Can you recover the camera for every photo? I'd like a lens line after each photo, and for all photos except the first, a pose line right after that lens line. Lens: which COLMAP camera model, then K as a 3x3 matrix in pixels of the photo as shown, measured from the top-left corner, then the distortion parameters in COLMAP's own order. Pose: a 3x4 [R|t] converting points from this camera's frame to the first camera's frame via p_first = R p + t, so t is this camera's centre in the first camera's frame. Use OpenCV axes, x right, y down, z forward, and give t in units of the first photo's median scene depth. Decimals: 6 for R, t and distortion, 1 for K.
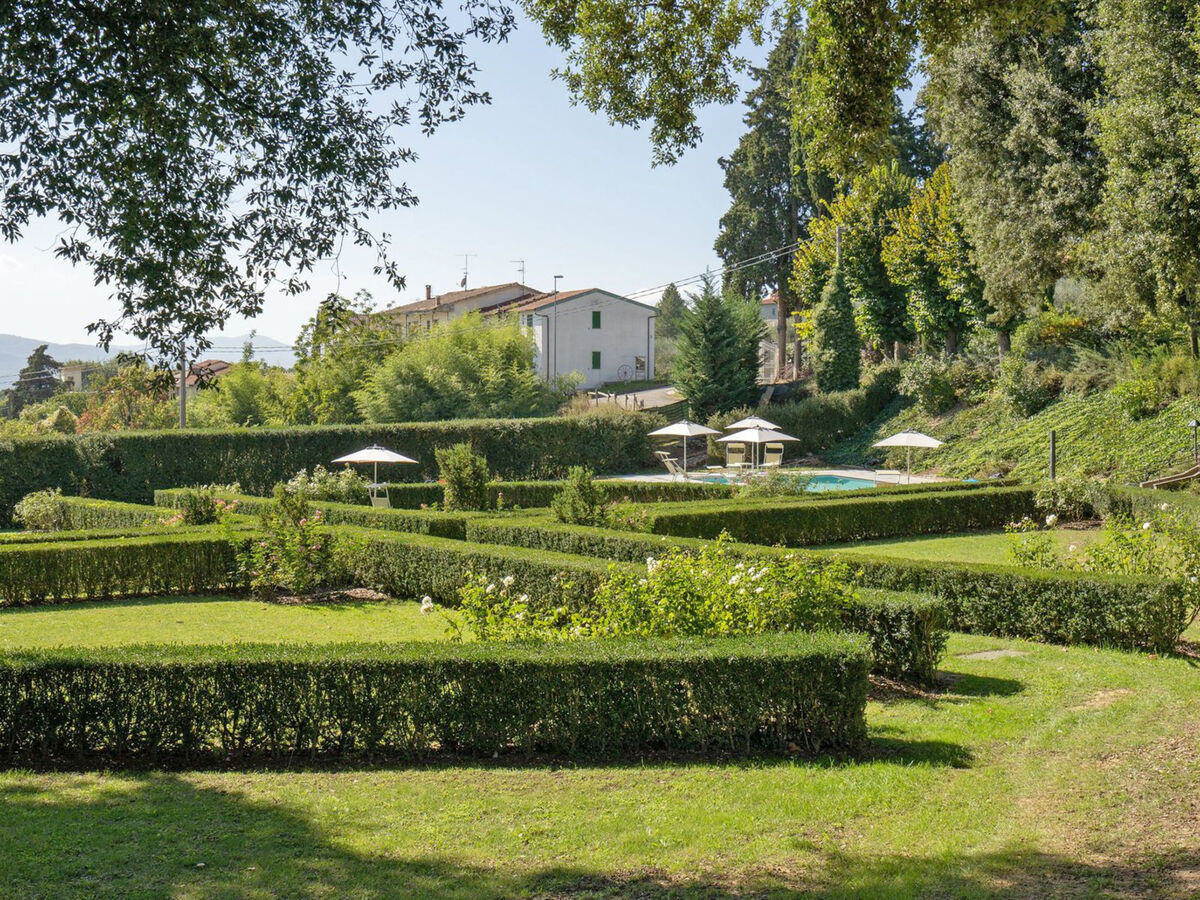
lens RADIAL K [[1366.6, 0, 600.0], [0, 1366.6, 450.0], [0, 0, 1]] dist [0.021590, -0.014368]
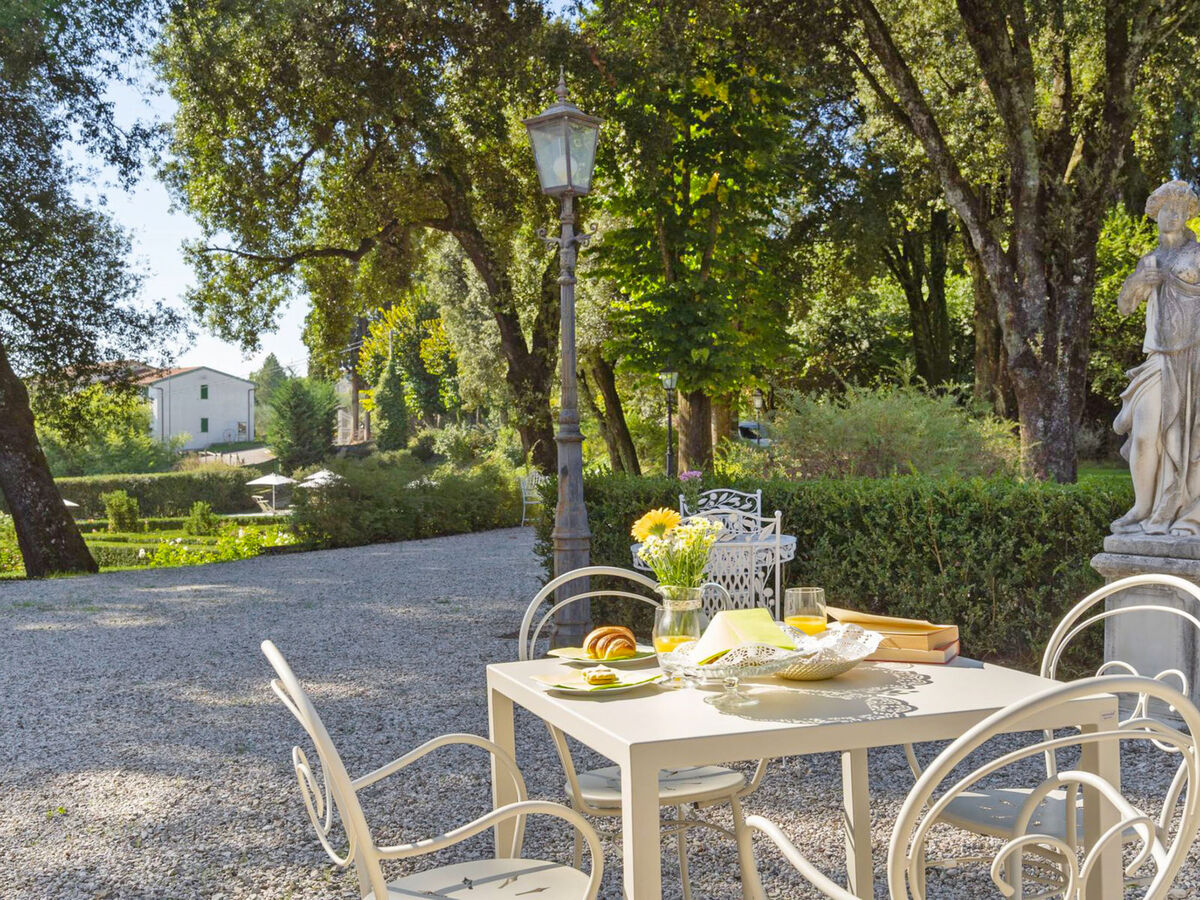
lens RADIAL K [[1366.6, 0, 600.0], [0, 1366.6, 450.0], [0, 0, 1]] dist [0.021590, -0.014368]
pose [[0.960296, -0.007733, 0.278874, -0.006501], [0.018415, 0.999193, -0.035704, 0.008899], [-0.278373, 0.039422, 0.959664, -0.376864]]
